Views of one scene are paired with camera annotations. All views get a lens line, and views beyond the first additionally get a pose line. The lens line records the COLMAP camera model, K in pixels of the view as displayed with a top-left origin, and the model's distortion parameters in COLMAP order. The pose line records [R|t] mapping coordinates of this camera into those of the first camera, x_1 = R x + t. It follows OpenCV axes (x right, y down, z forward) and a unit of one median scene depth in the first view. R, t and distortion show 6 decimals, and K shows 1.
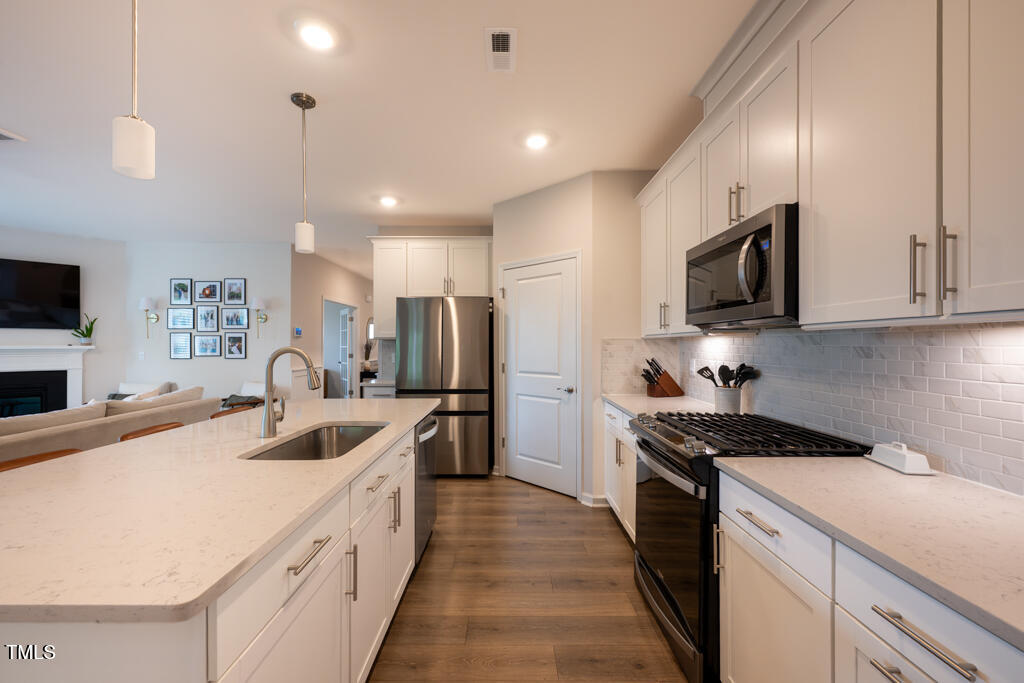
lens RADIAL K [[404.7, 0, 508.6], [0, 404.7, 344.9], [0, 0, 1]] dist [0.000074, 0.000120]
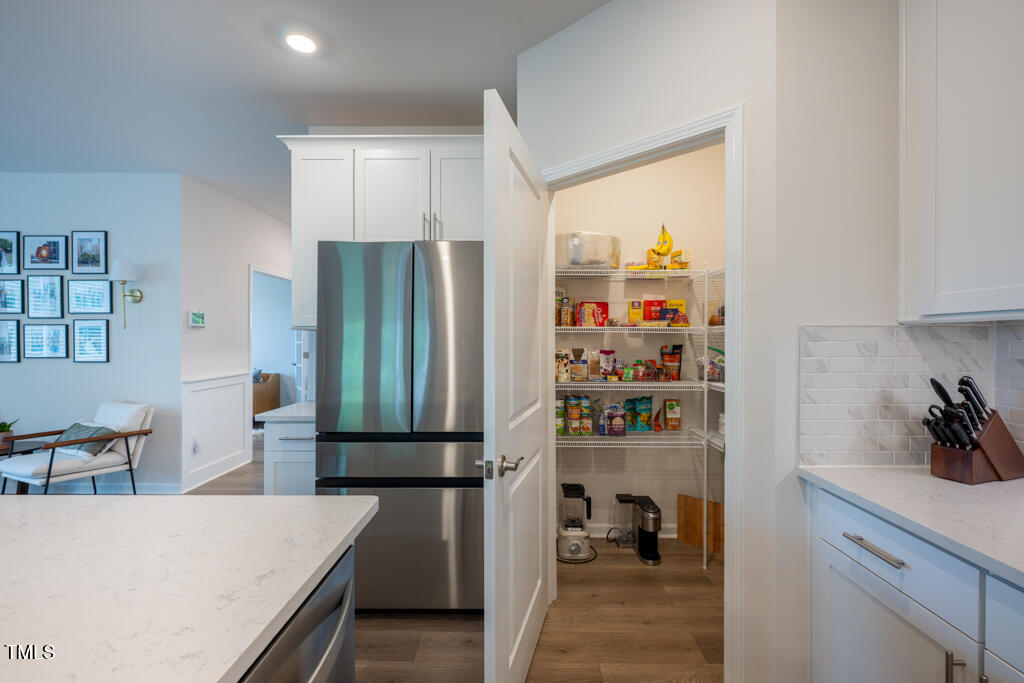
lens RADIAL K [[469.1, 0, 513.8], [0, 469.1, 340.7], [0, 0, 1]] dist [0.000276, 0.000424]
pose [[0.999874, -0.000430, -0.015880, -0.023578], [0.000502, 0.999990, 0.004507, -0.001212], [0.015878, -0.004514, 0.999864, 0.301260]]
